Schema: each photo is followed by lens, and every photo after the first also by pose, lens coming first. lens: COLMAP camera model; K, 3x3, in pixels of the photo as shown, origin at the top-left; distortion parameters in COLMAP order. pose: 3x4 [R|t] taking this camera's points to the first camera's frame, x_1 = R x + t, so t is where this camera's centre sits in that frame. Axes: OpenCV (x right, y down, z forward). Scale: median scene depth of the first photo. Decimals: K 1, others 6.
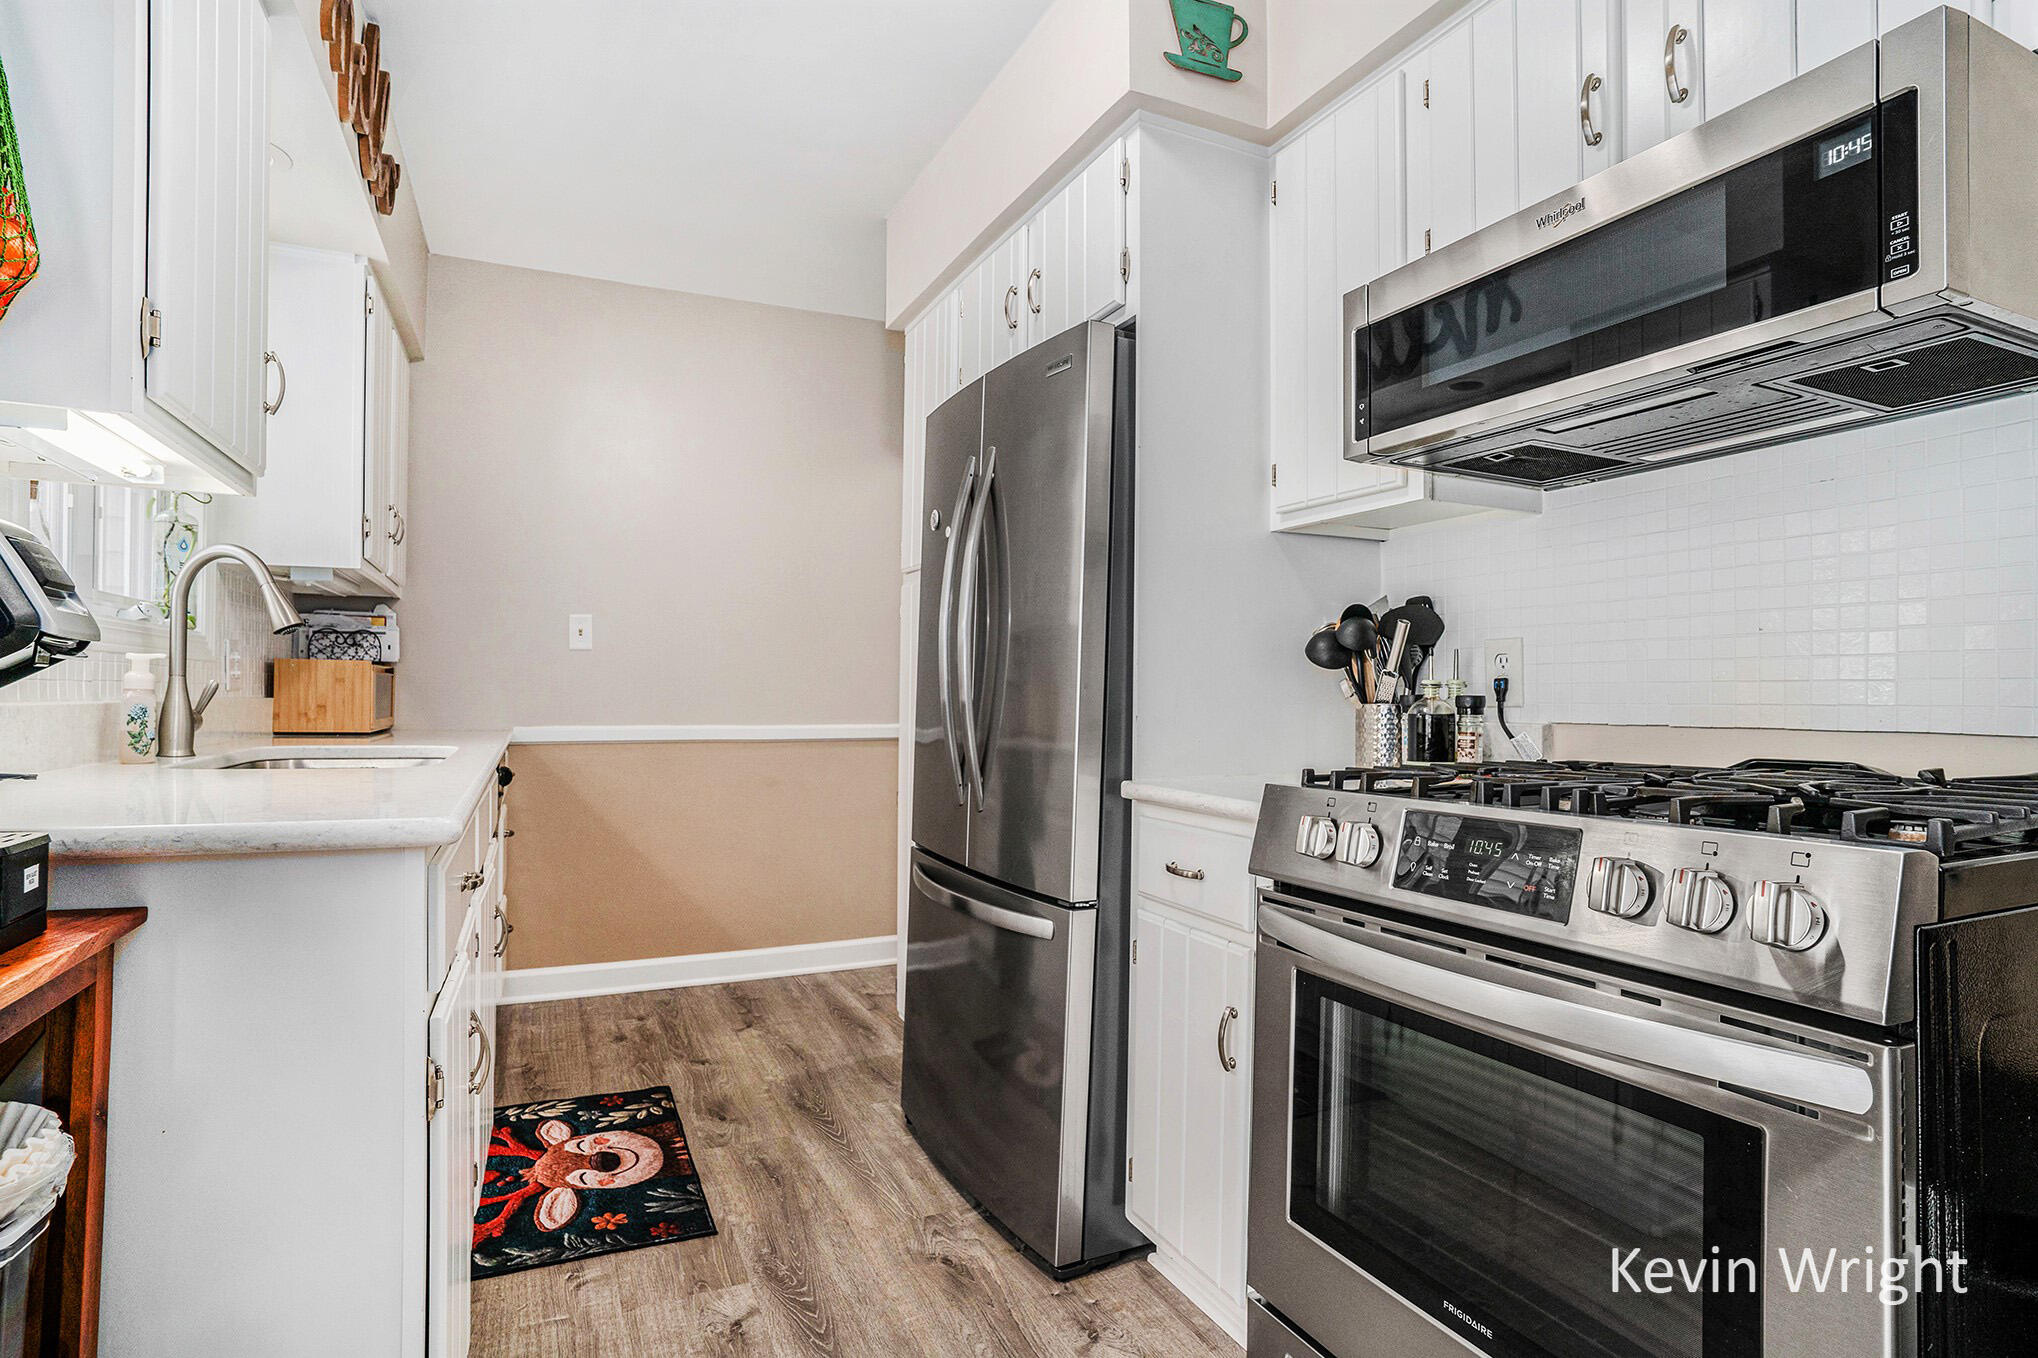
lens RADIAL K [[1017.2, 0, 1023.1], [0, 1017.2, 667.3], [0, 0, 1]] dist [-0.024920, -0.000290]
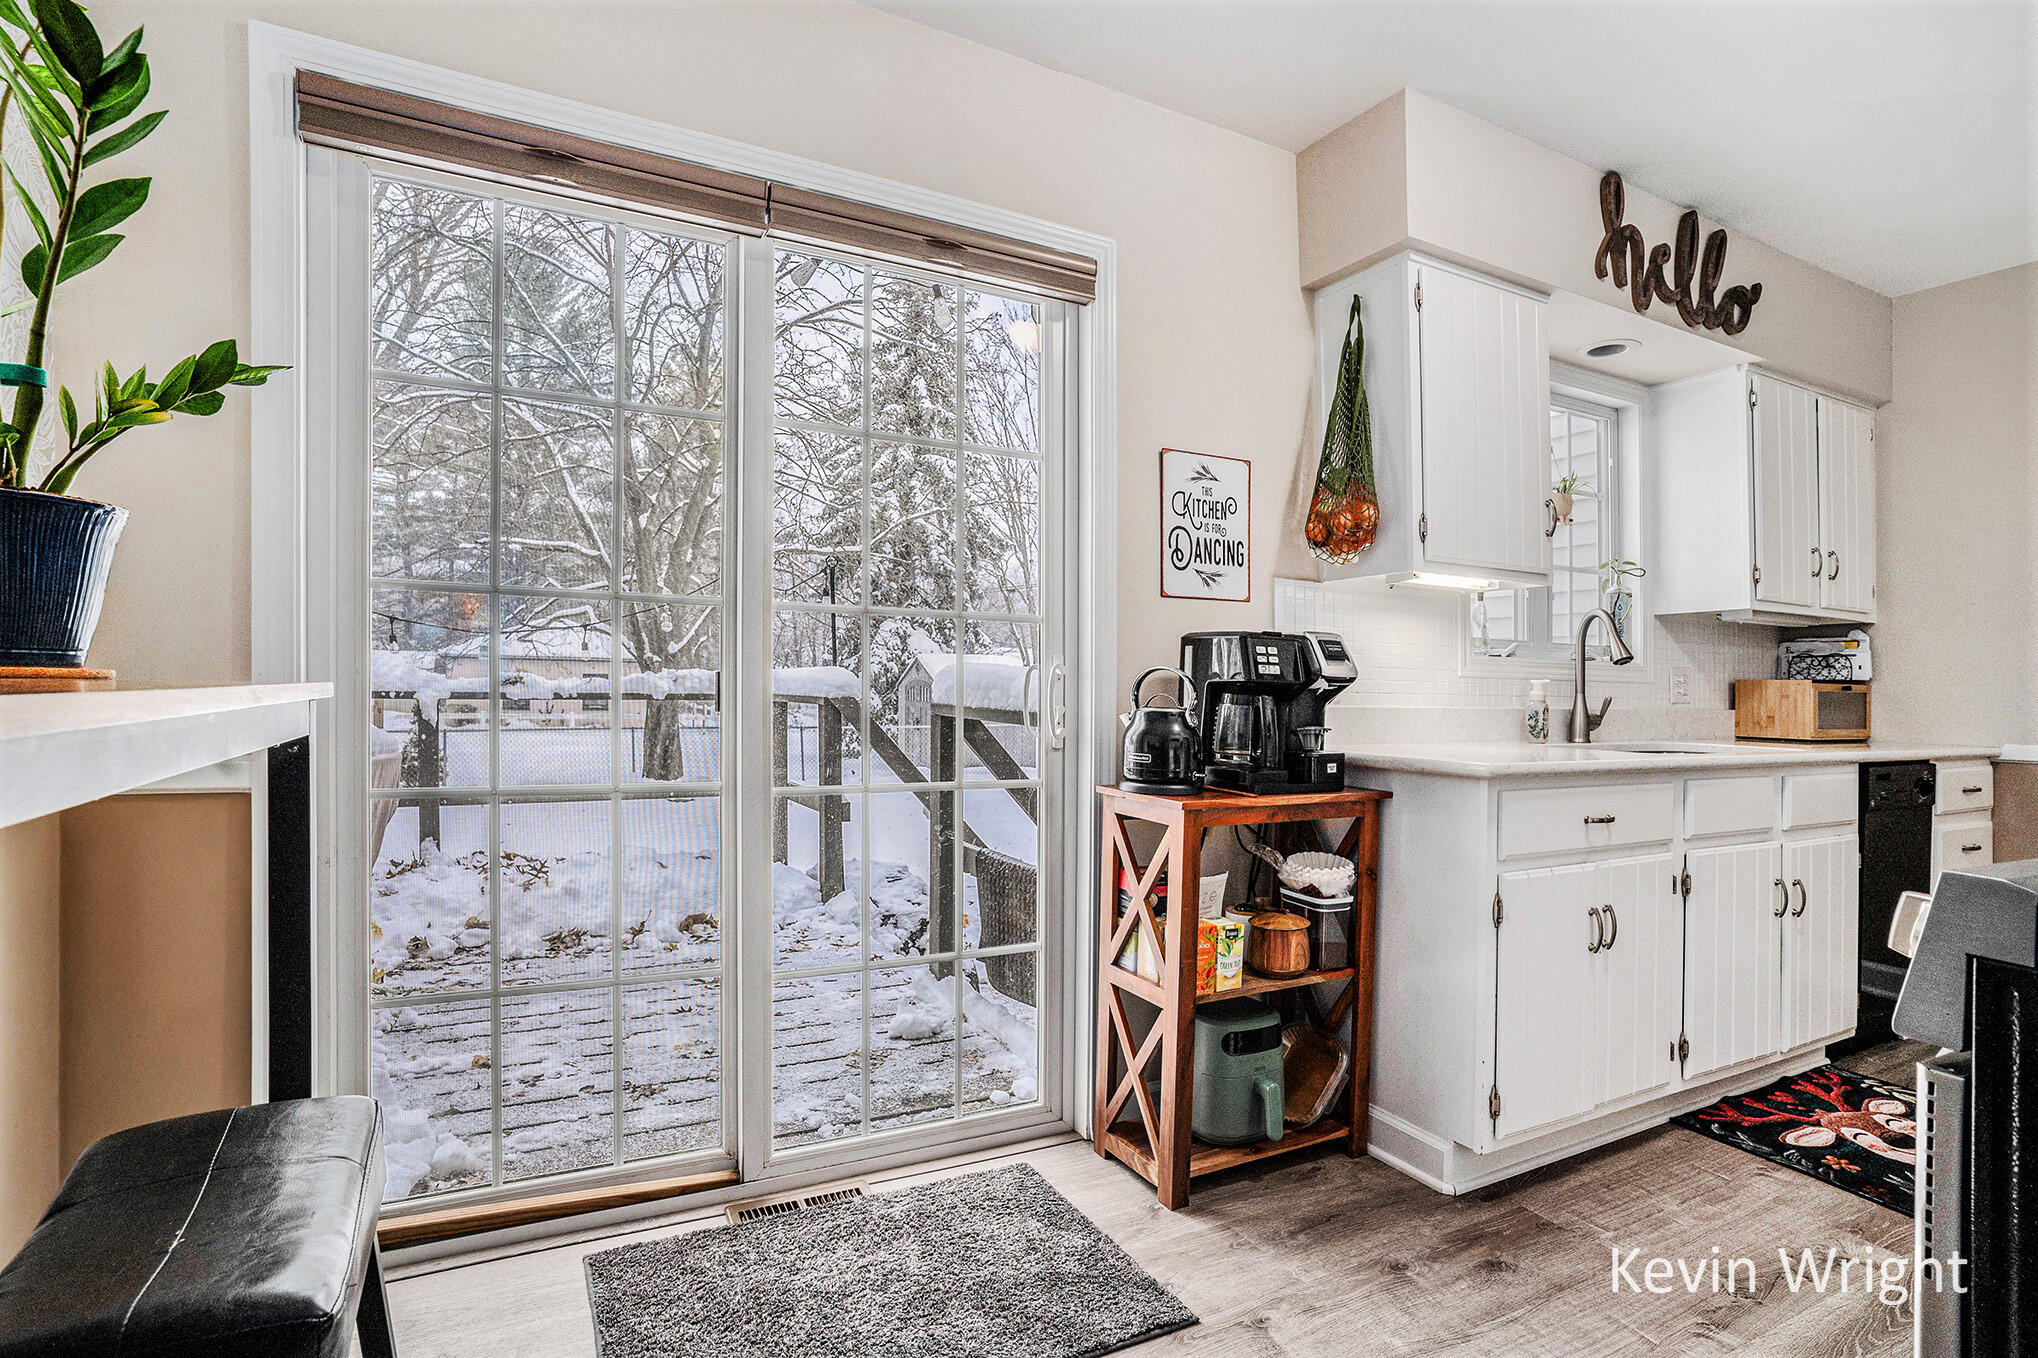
lens RADIAL K [[1017.2, 0, 1019.9], [0, 1017.2, 684.2], [0, 0, 1]] dist [-0.024920, -0.000290]
pose [[0.032132, -0.018159, -0.999319, 0.656211], [0.012733, 0.999761, -0.017758, 0.009839], [0.999403, -0.012153, 0.032355, 0.030109]]
